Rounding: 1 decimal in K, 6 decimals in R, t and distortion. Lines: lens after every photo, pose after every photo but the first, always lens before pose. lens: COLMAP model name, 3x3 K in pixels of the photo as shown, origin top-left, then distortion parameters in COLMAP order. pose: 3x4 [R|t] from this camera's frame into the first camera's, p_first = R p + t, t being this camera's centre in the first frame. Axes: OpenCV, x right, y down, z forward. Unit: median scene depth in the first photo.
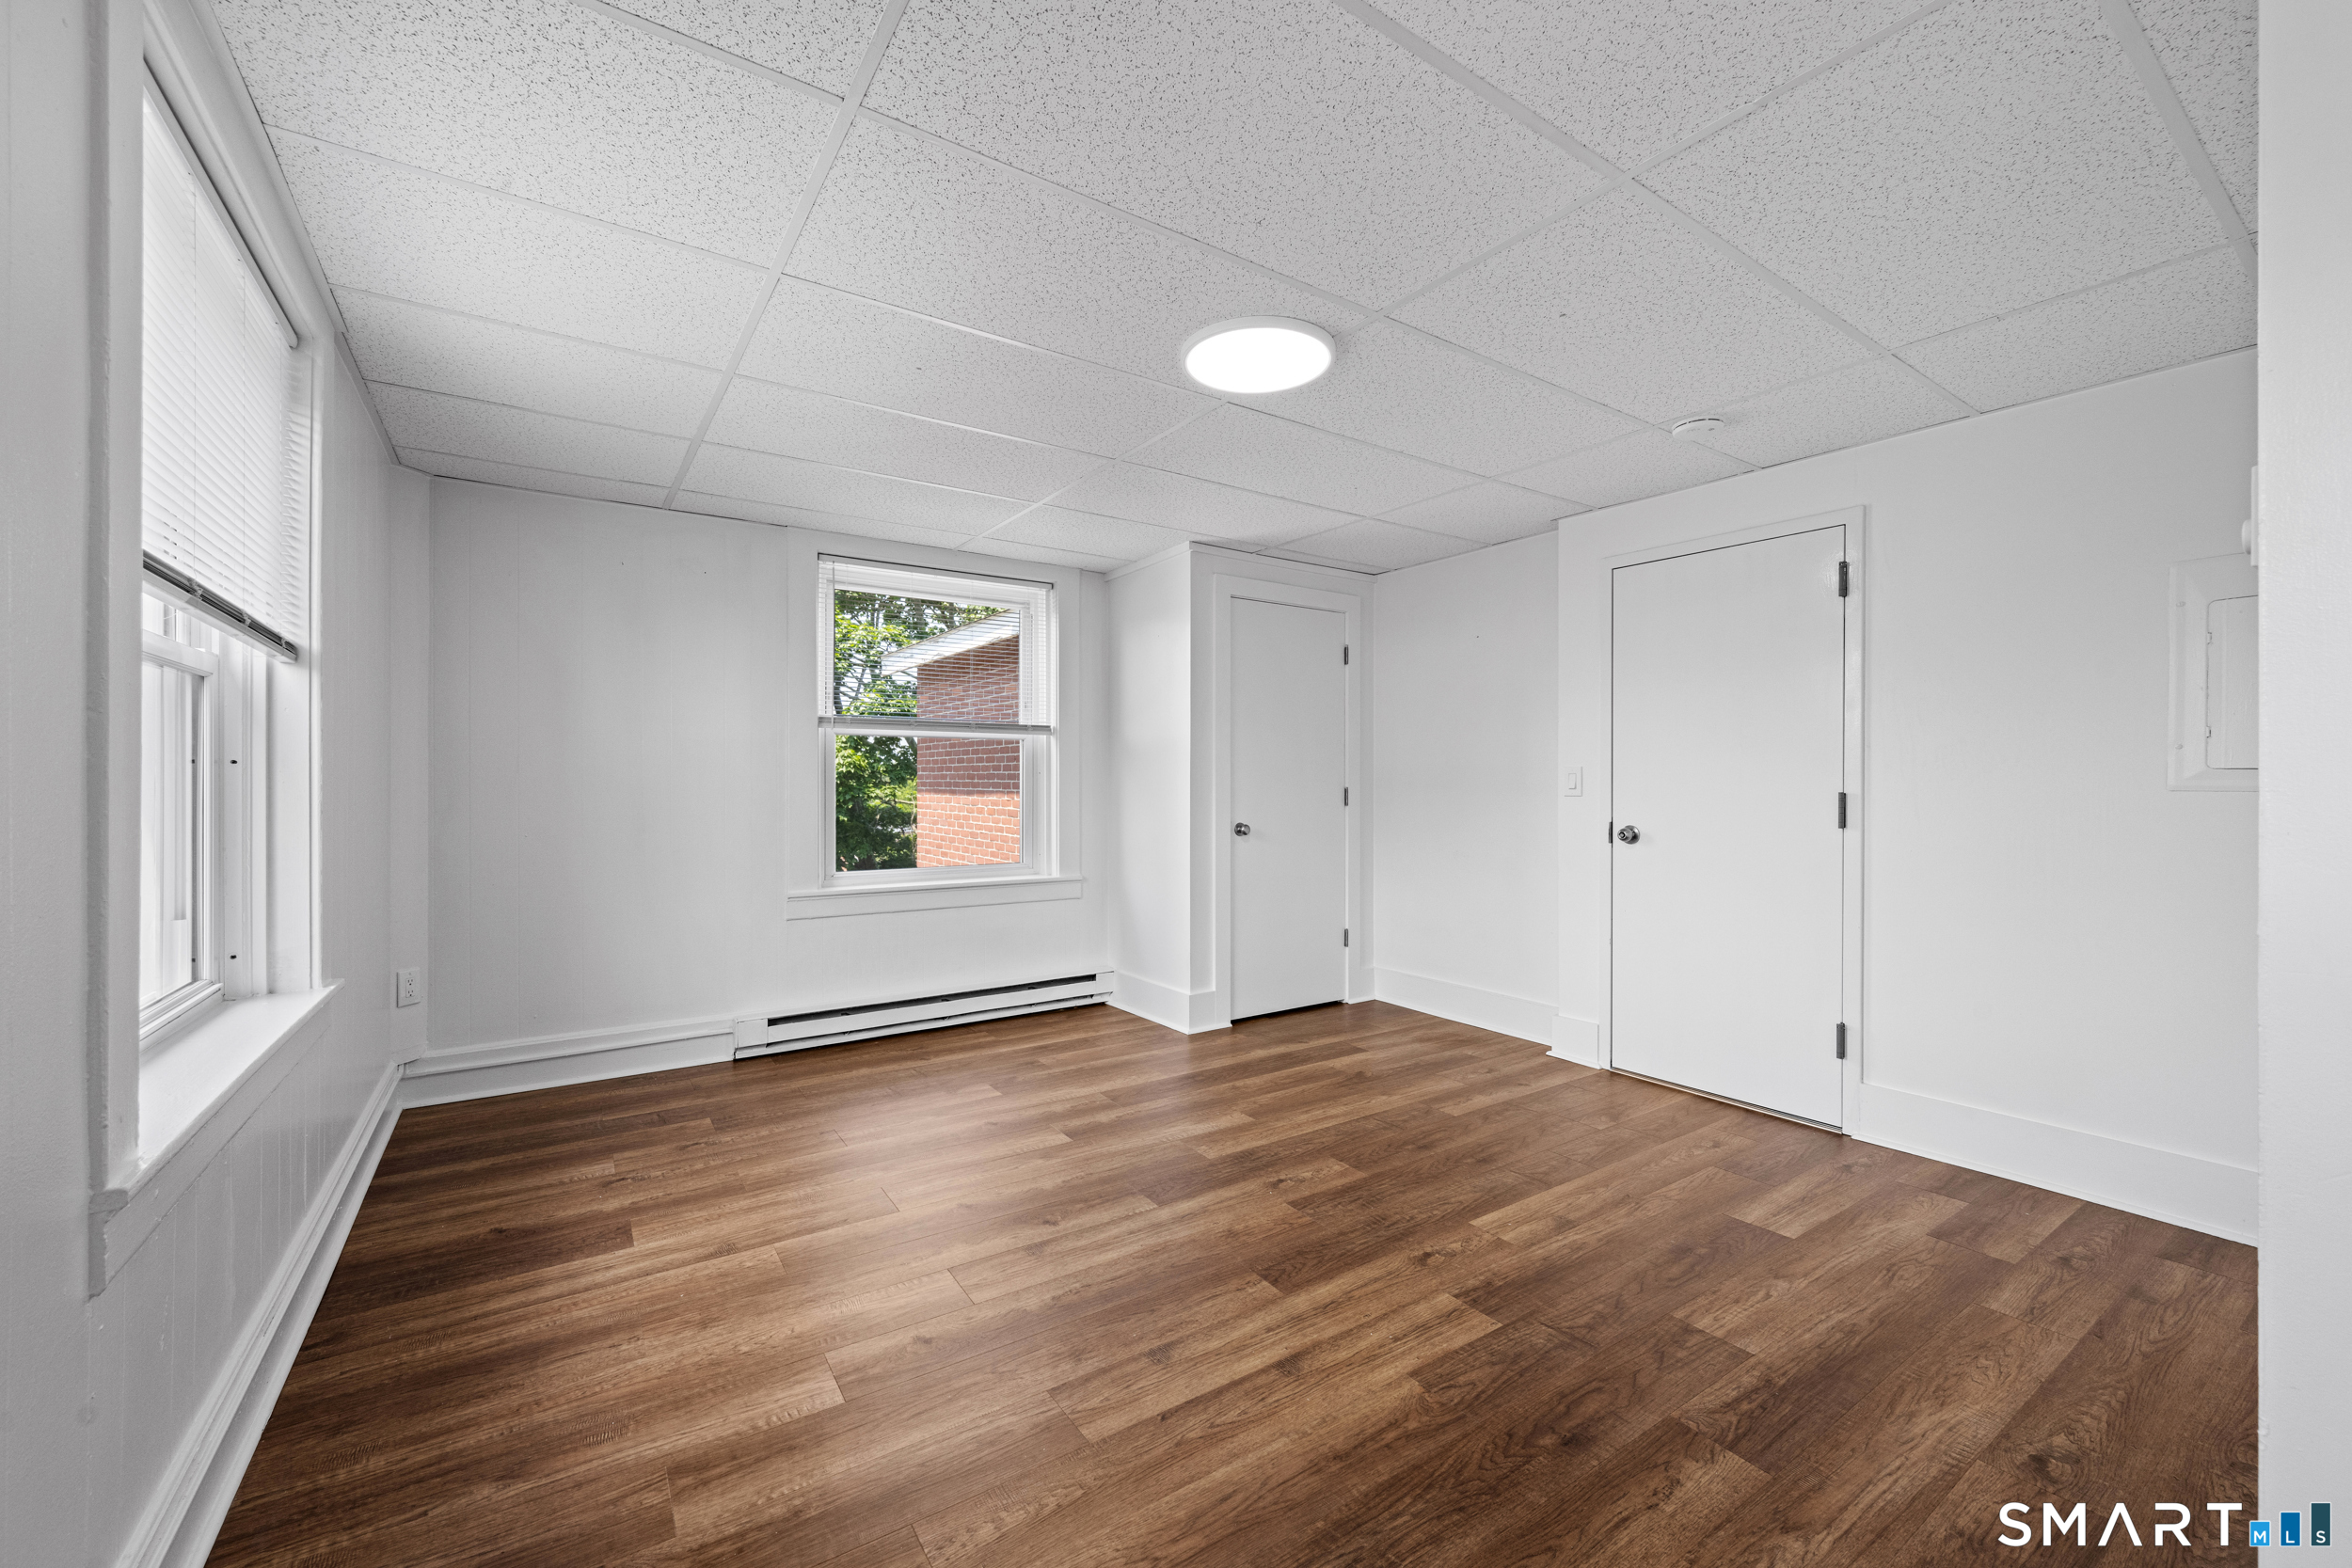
lens RADIAL K [[927.1, 0, 1177.0], [0, 927.1, 788.9], [0, 0, 1]] dist [-0.000095, -0.000022]
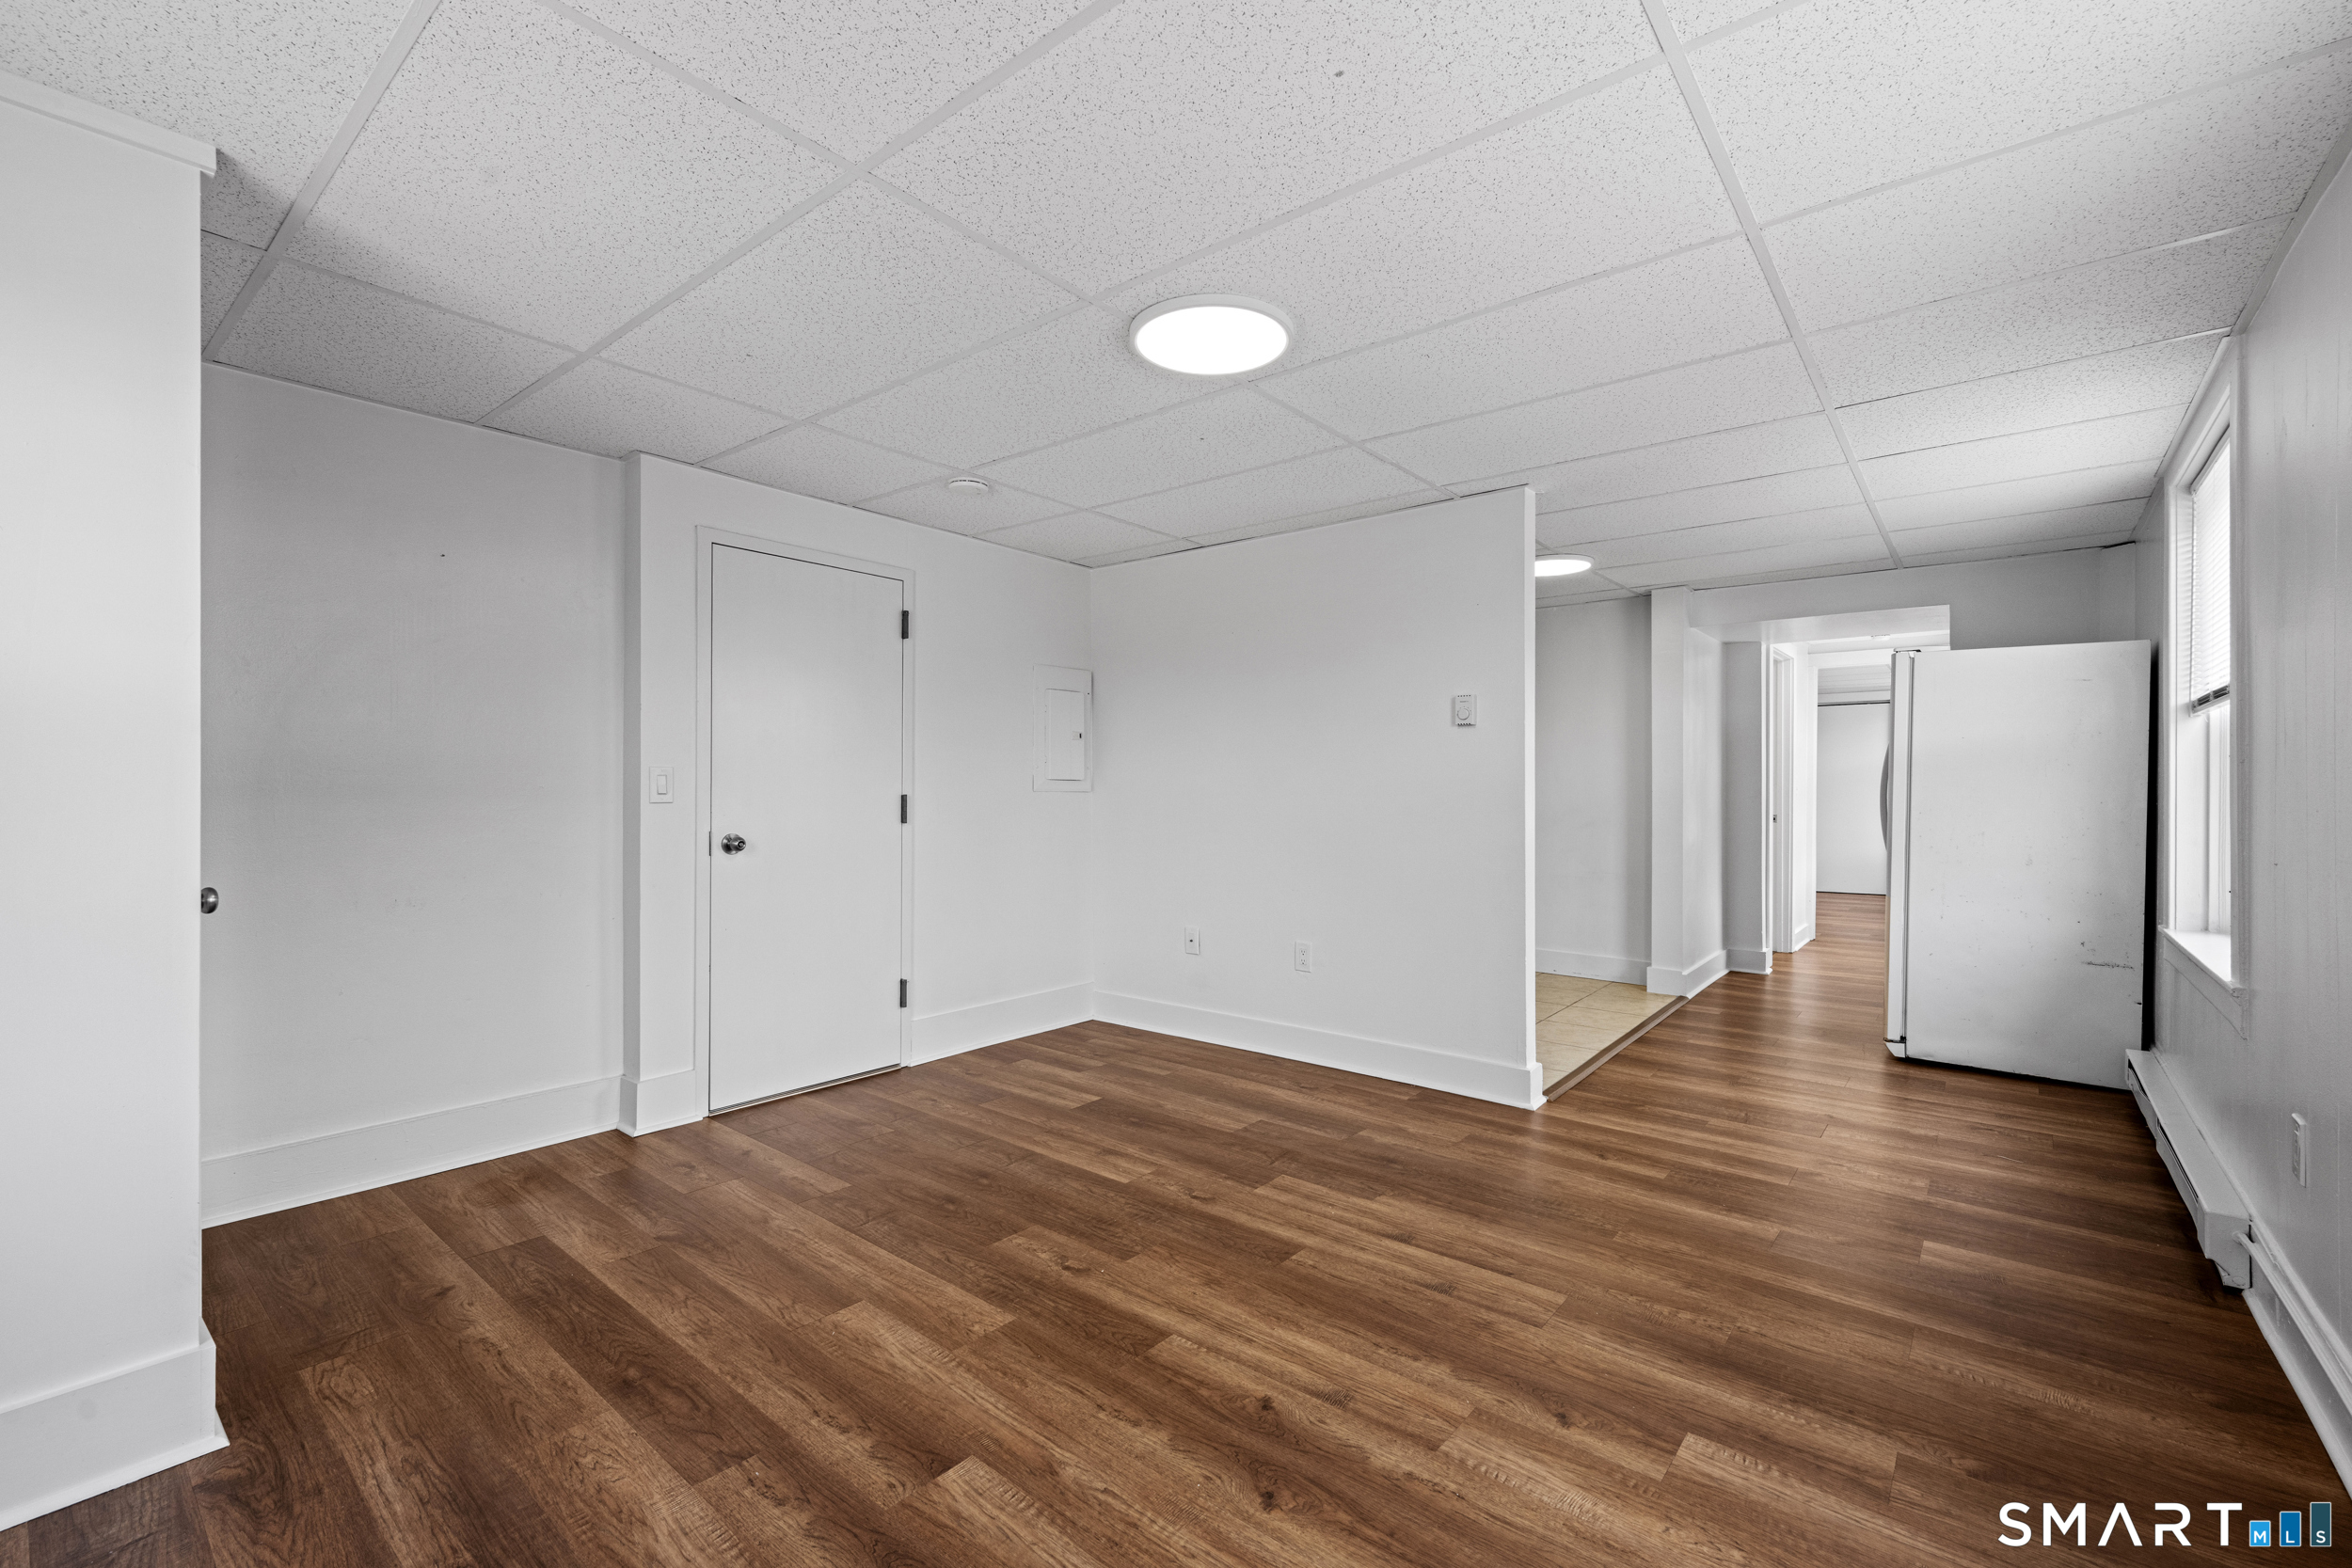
lens RADIAL K [[999.5, 0, 1184.3], [0, 999.5, 792.4], [0, 0, 1]] dist [0.000893, 0.000416]
pose [[-0.285219, -0.005940, 0.958444, -0.824048], [0.004723, 0.999960, 0.007603, -0.009269], [-0.958451, 0.006695, -0.285179, 1.230688]]
